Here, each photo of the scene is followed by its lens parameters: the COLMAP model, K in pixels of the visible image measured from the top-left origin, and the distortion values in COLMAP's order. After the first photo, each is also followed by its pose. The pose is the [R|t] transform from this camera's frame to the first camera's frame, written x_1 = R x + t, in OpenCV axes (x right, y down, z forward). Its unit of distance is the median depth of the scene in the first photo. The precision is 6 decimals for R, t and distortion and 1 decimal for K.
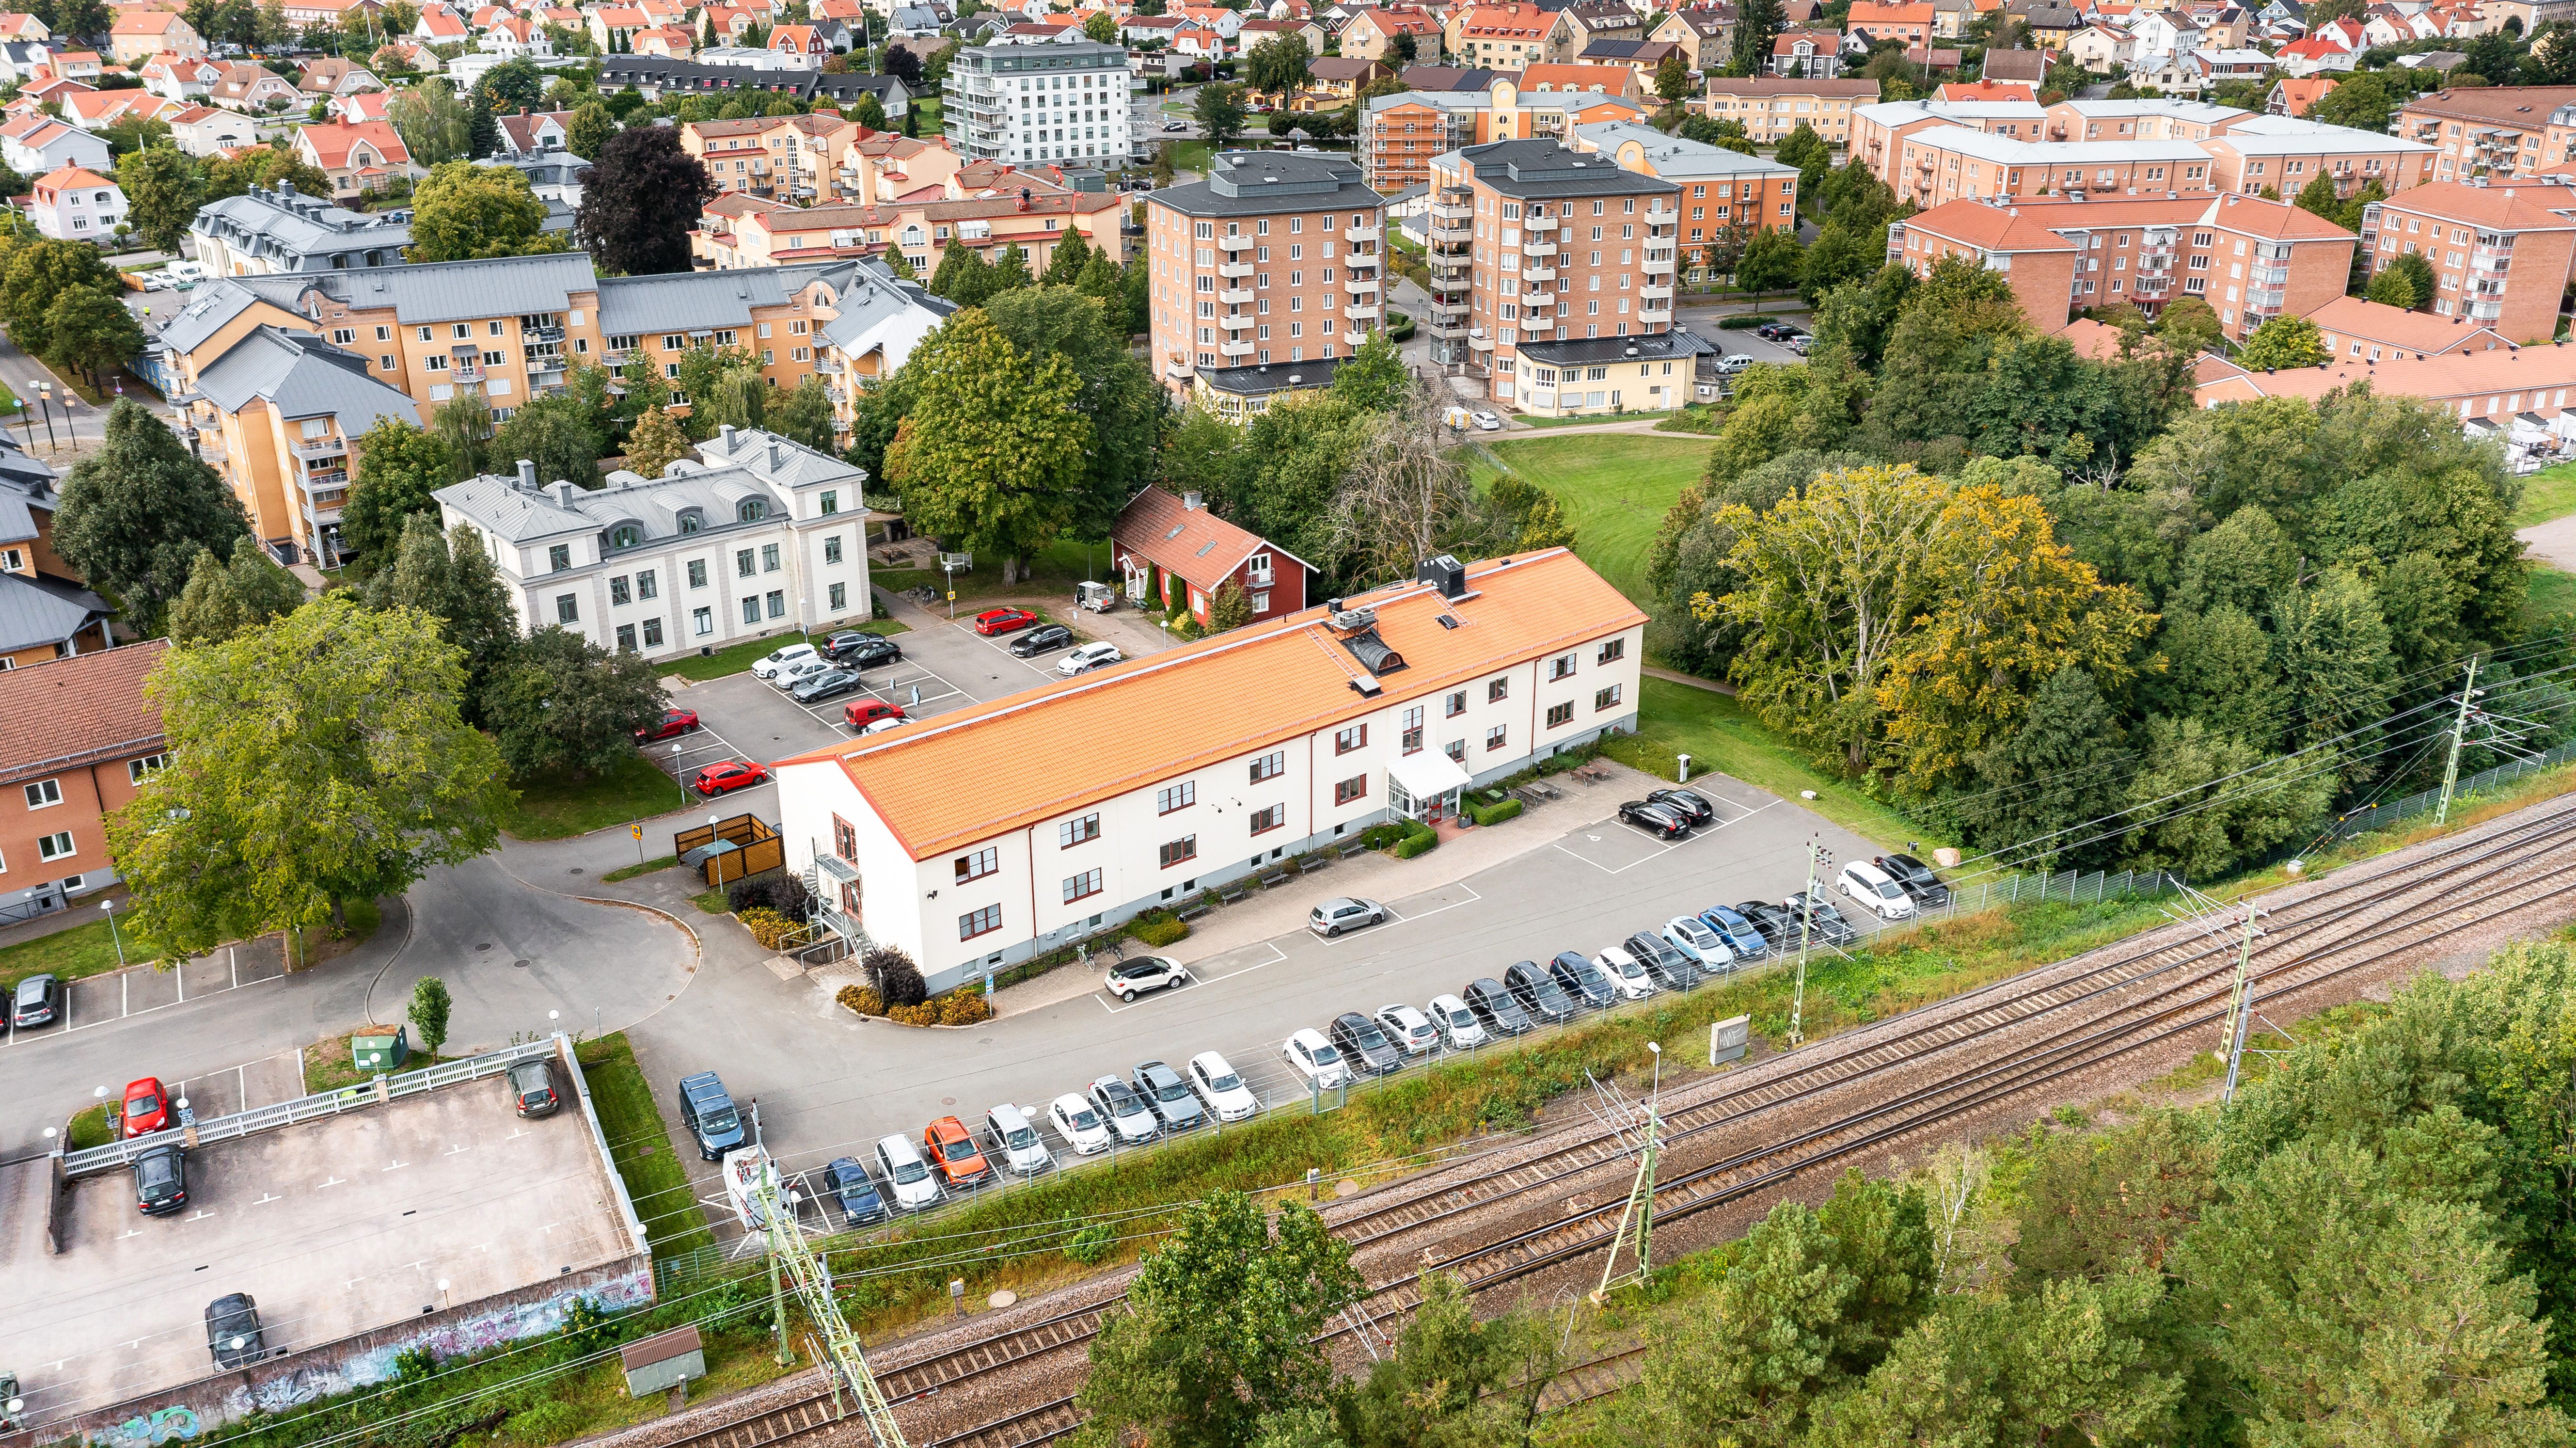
lens RADIAL K [[2085.6, 0, 1288.0], [0, 2085.6, 724.0], [0, 0, 1]] dist [0.001247, 0.000735]
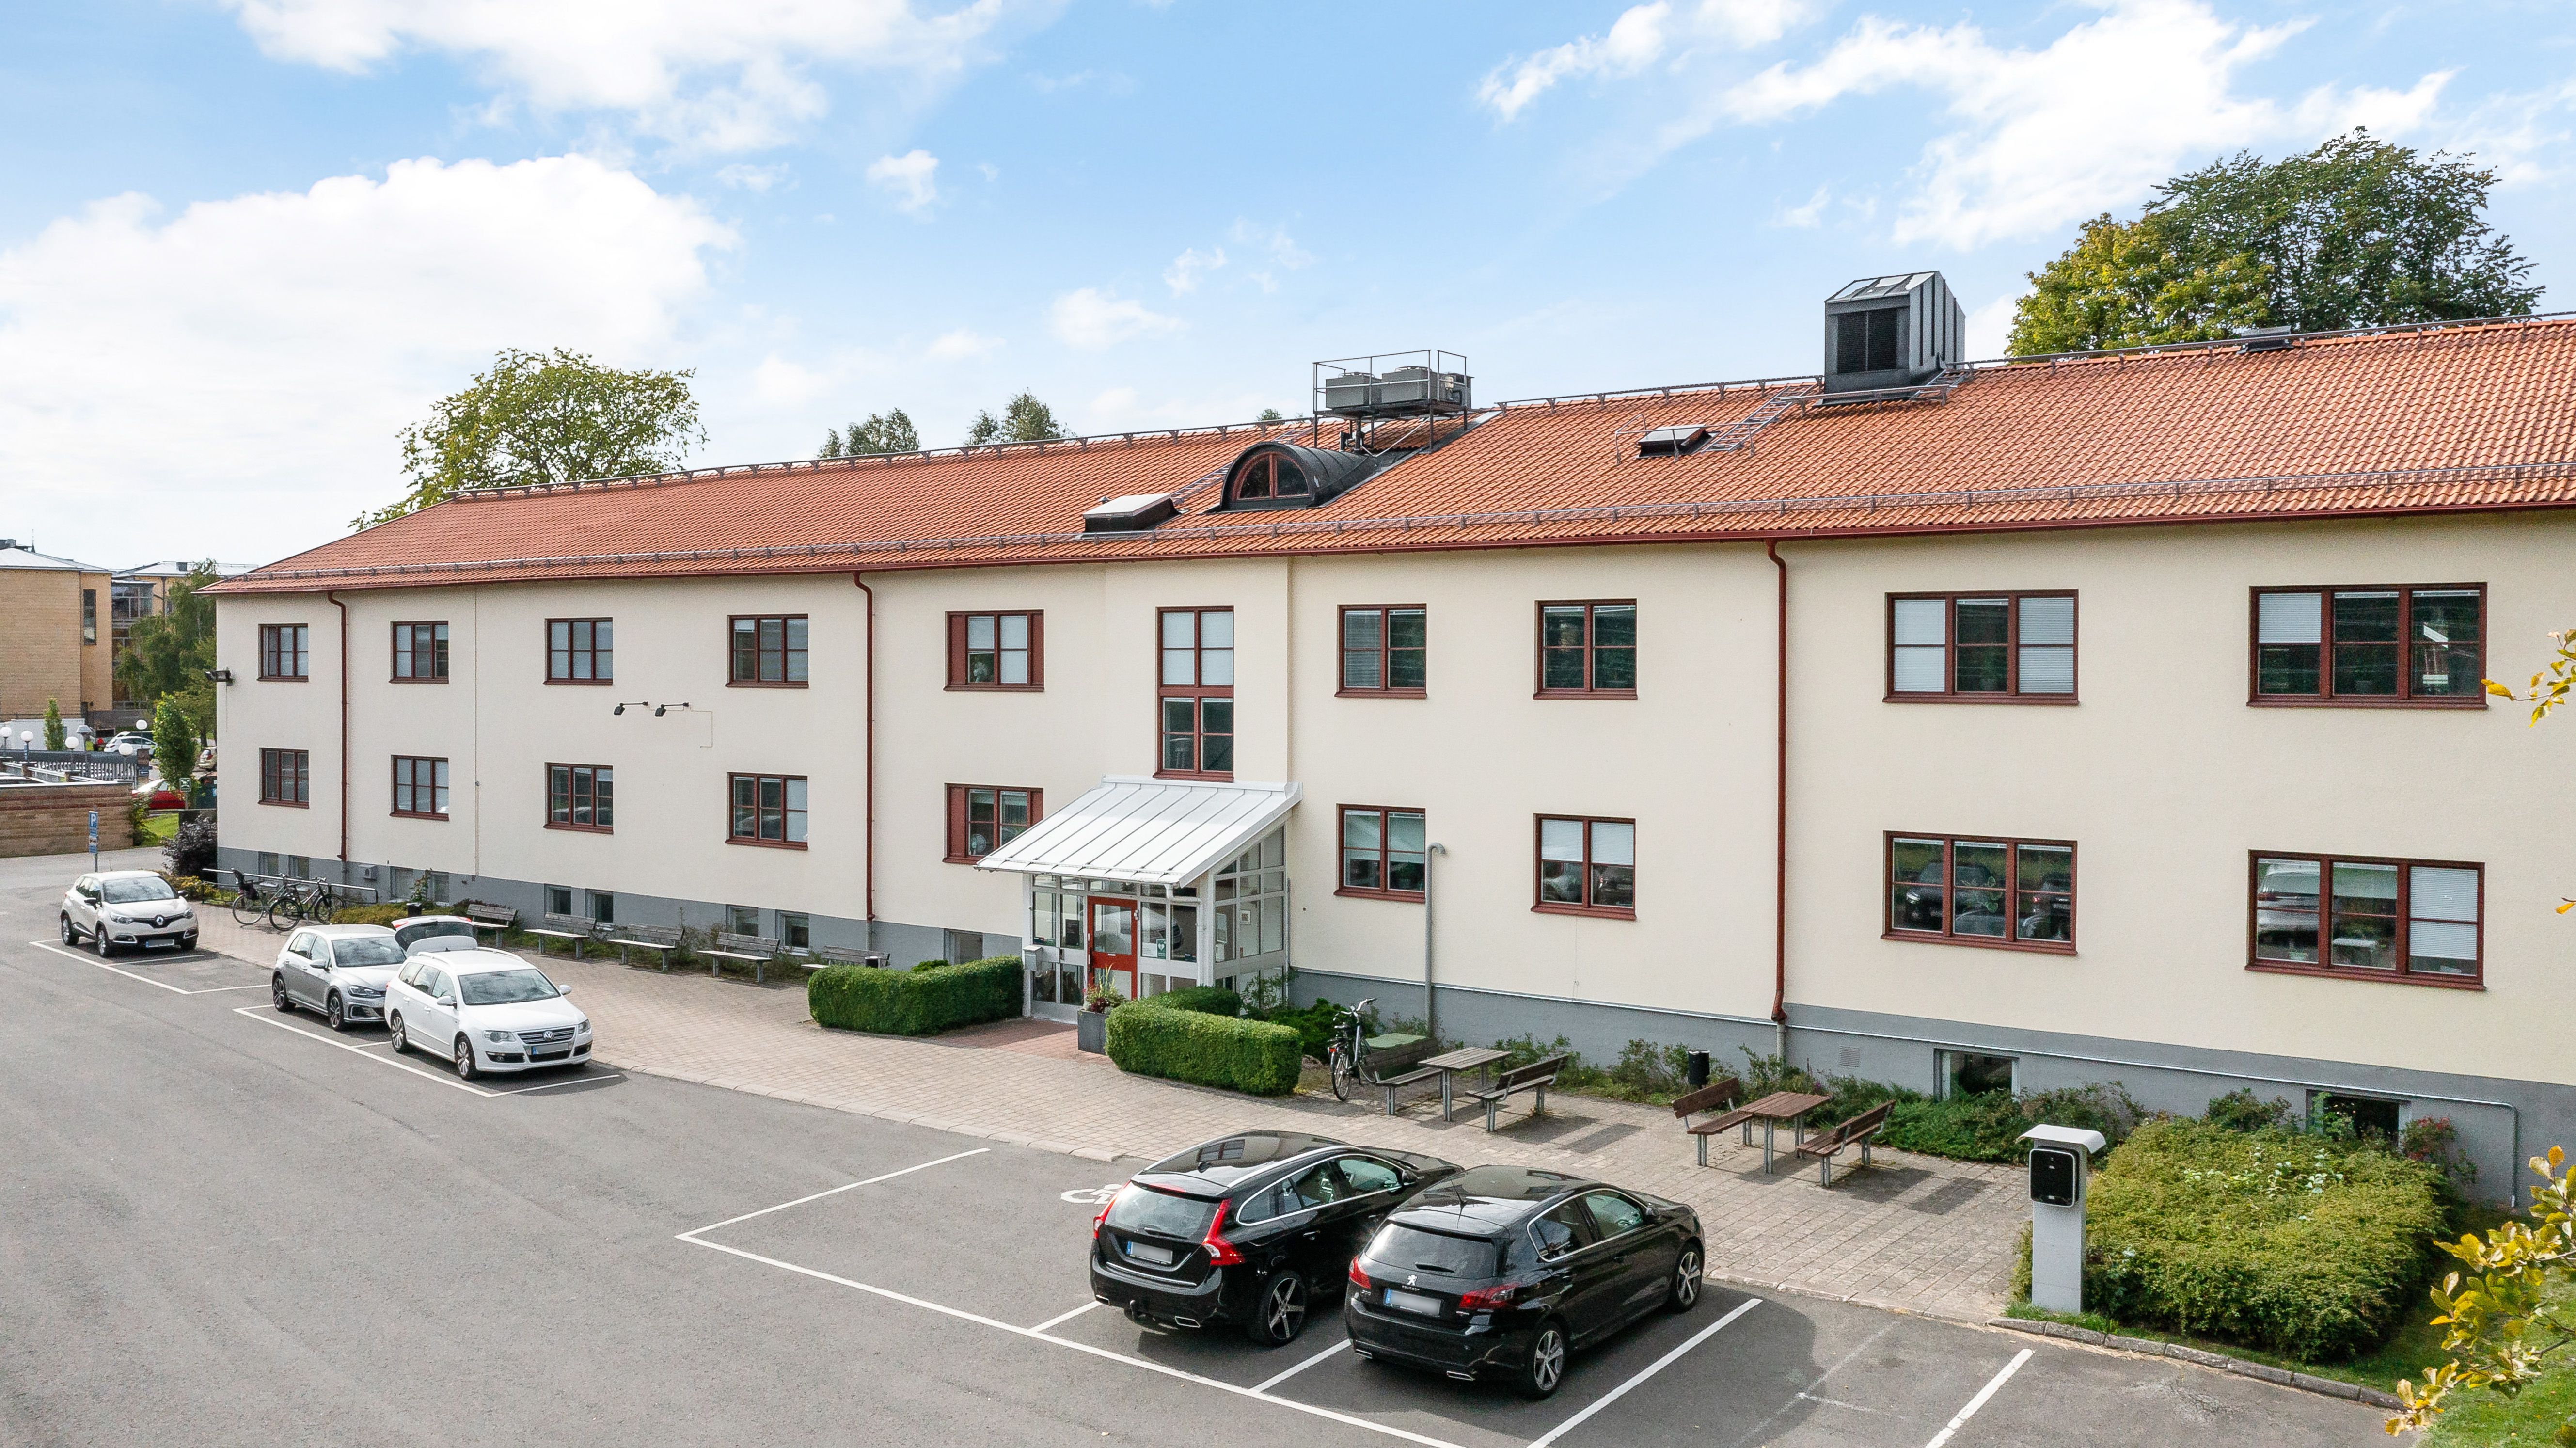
lens RADIAL K [[2085.6, 0, 1288.0], [0, 2085.6, 724.0], [0, 0, 1]] dist [0.001247, 0.000735]
pose [[0.227012, 0.033058, -0.973331, 0.345239], [-0.372596, 0.926336, -0.055439, 0.018738], [0.899799, 0.375245, 0.222607, 0.970979]]
